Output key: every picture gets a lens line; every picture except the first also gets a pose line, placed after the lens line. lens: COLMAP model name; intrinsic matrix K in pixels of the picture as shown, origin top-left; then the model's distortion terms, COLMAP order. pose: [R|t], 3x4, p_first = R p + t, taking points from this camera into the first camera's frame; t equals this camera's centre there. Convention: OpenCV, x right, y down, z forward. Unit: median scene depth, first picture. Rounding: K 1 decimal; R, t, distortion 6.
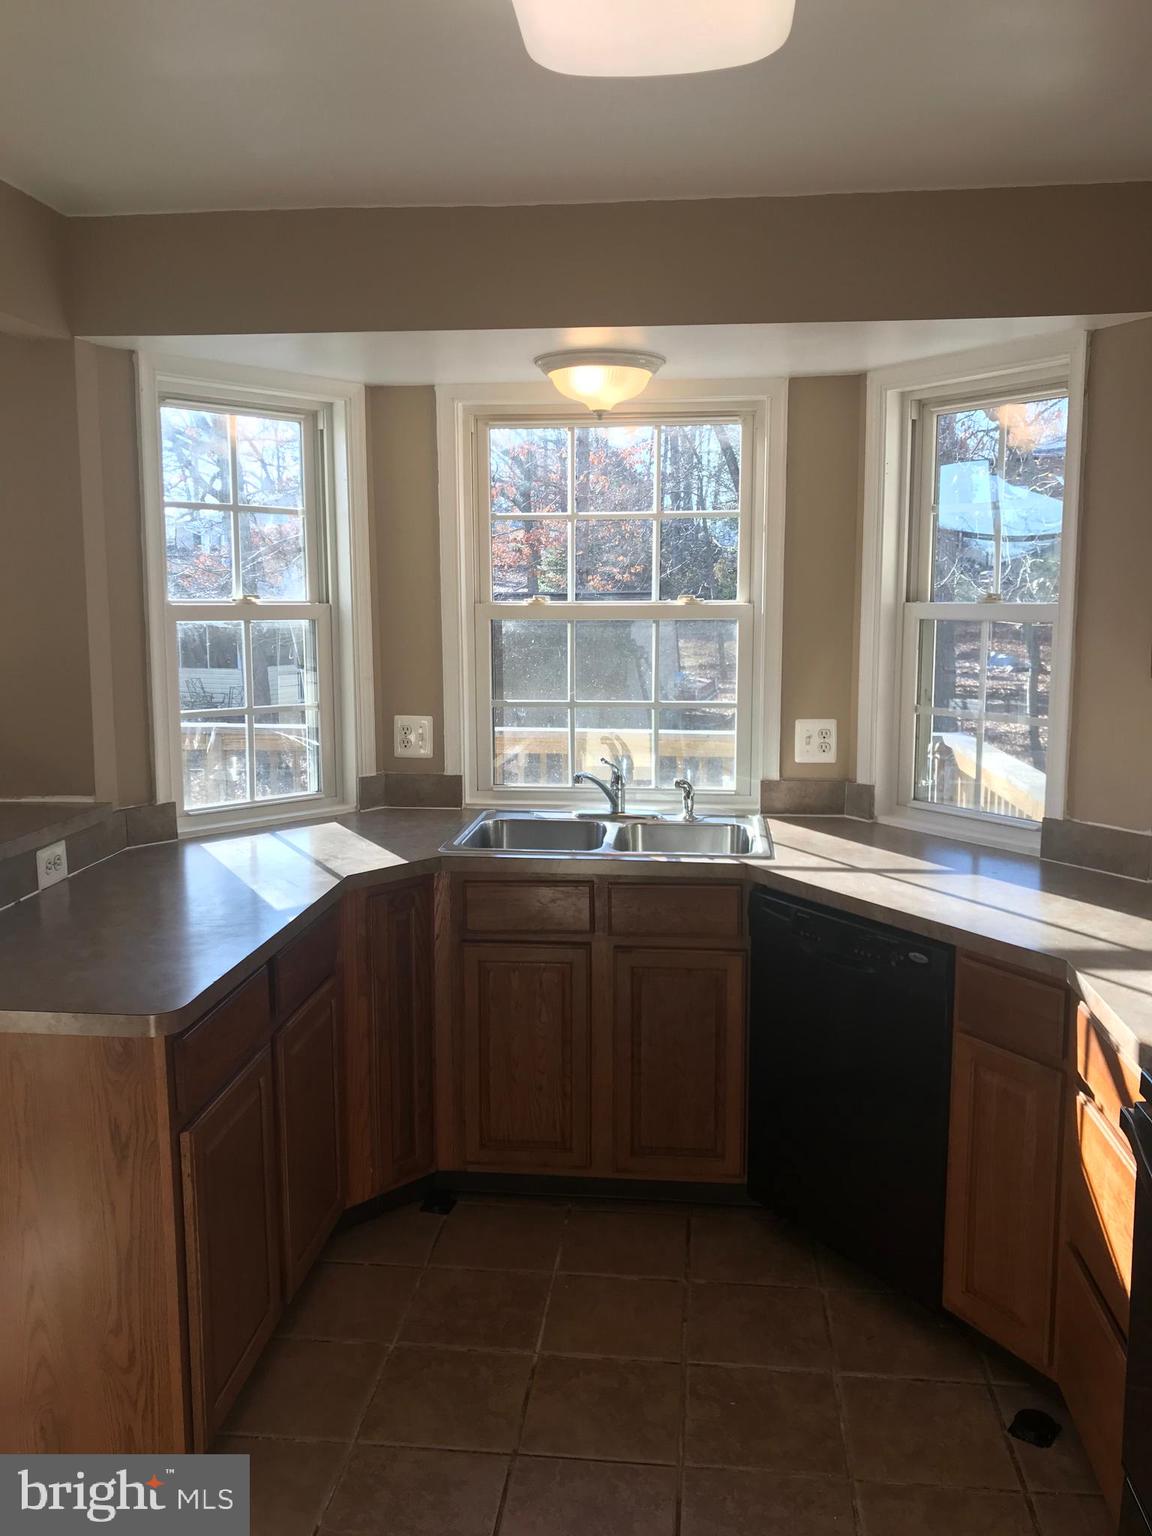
lens RADIAL K [[1261.8, 0, 574.9], [0, 1261.8, 748.0], [0, 0, 1]] dist [0.042582, -0.054013]
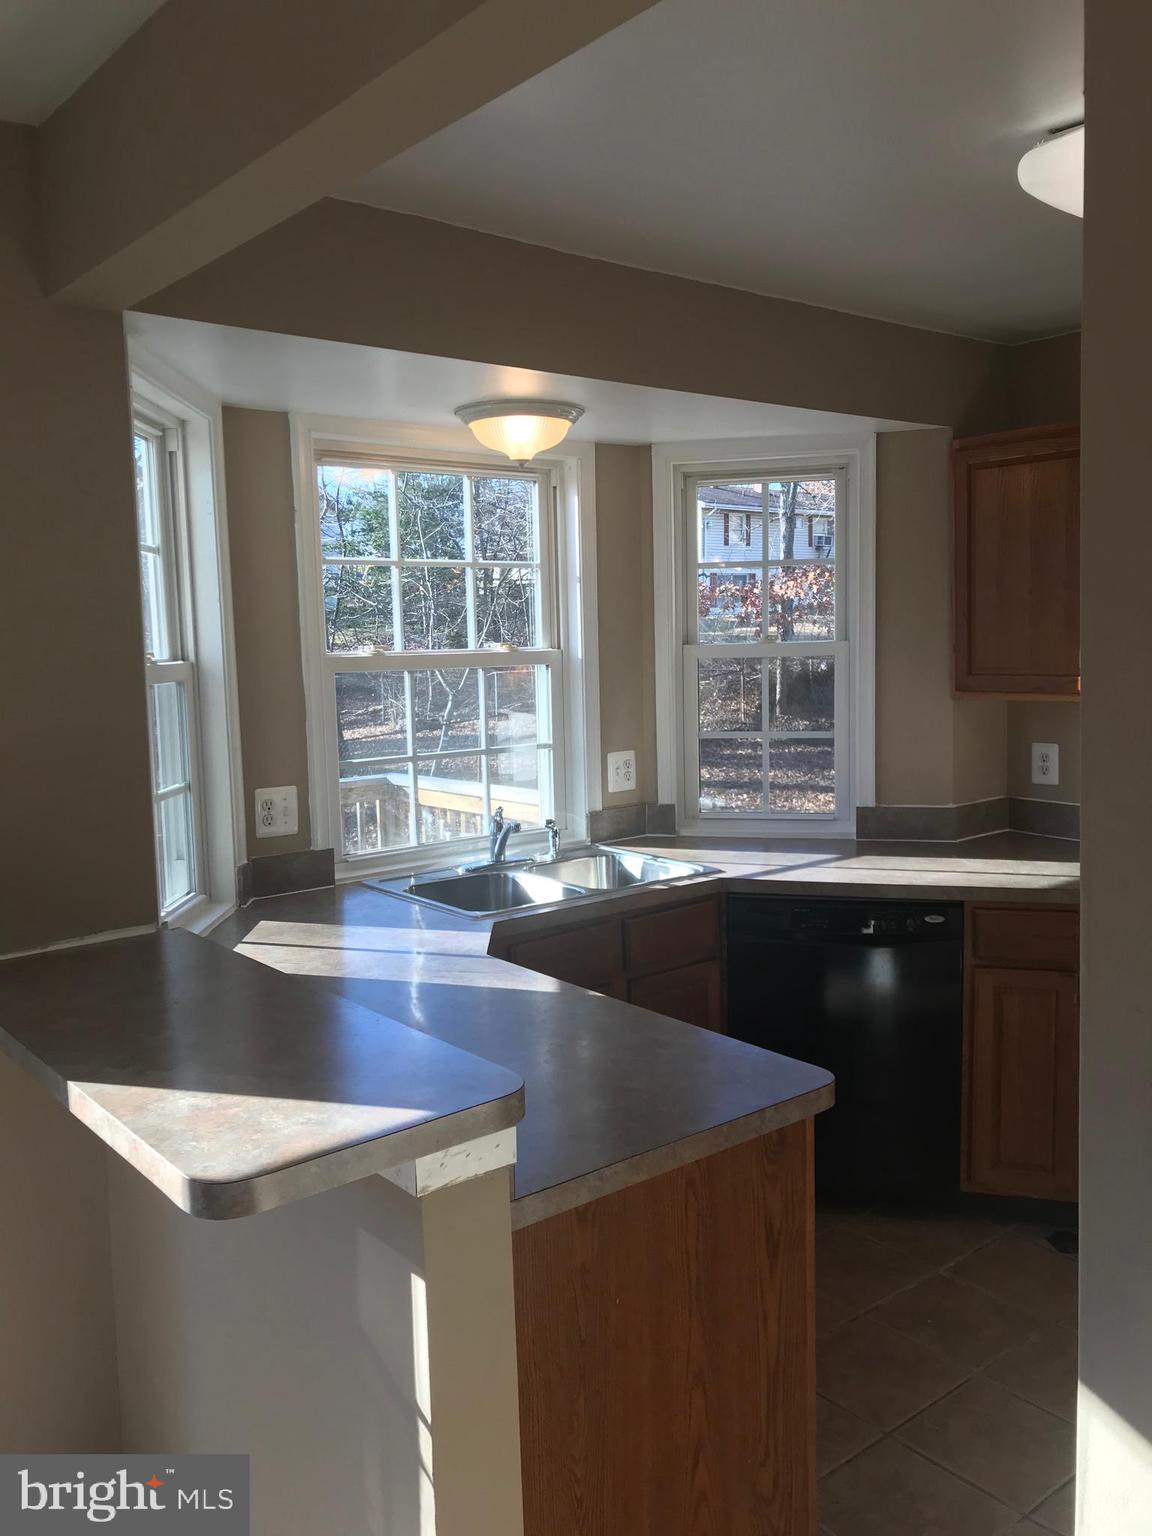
lens RADIAL K [[1261.8, 0, 560.6], [0, 1261.8, 758.3], [0, 0, 1]] dist [0.042582, -0.054013]
pose [[0.706137, -0.085778, 0.702860, -0.707339], [0.111285, 0.993743, 0.009474, -0.037850], [-0.699276, 0.071528, 0.711265, 0.289599]]
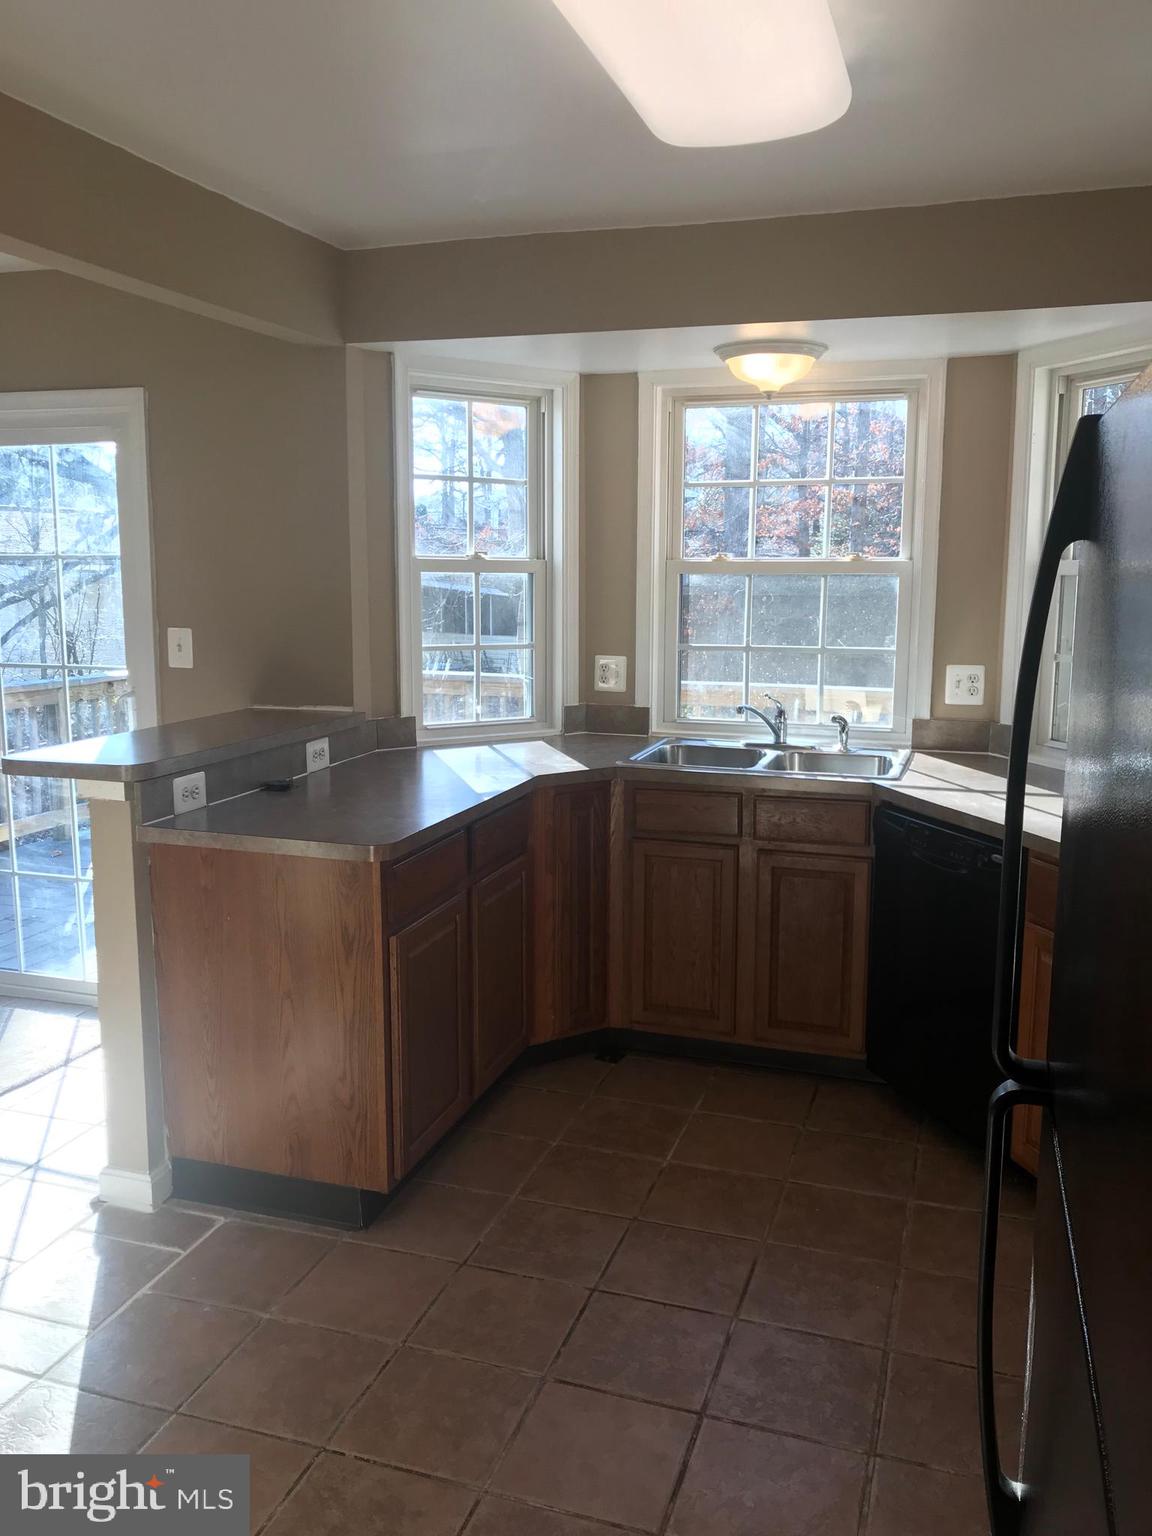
lens RADIAL K [[1261.8, 0, 569.1], [0, 1261.8, 749.9], [0, 0, 1]] dist [0.042582, -0.054013]
pose [[0.975339, 0.040181, -0.217025, 0.108834], [-0.035562, 0.999051, 0.025149, 0.040458], [0.217829, -0.016811, 0.975842, -0.186270]]
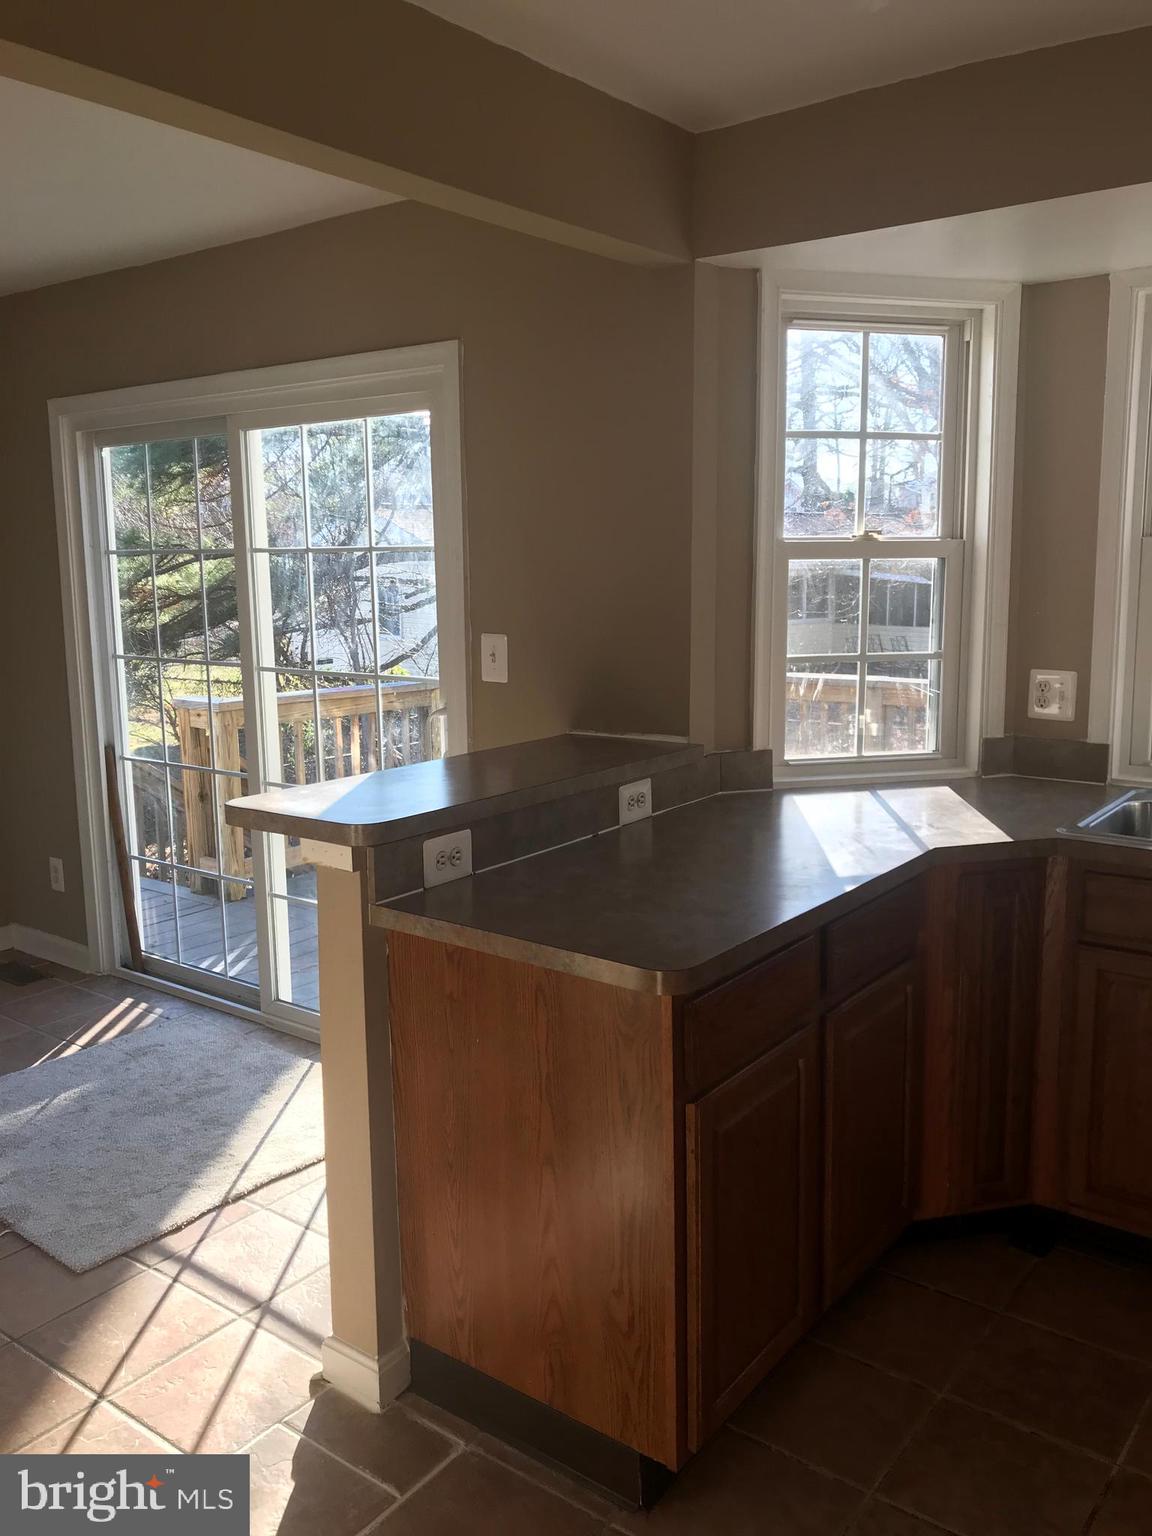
lens RADIAL K [[1261.8, 0, 570.8], [0, 1261.8, 745.7], [0, 0, 1]] dist [0.042582, -0.054013]
pose [[0.851842, 0.073131, -0.518669, 0.049294], [-0.057532, 0.997278, 0.046125, 0.004995], [0.520630, -0.009452, 0.853730, 0.116754]]
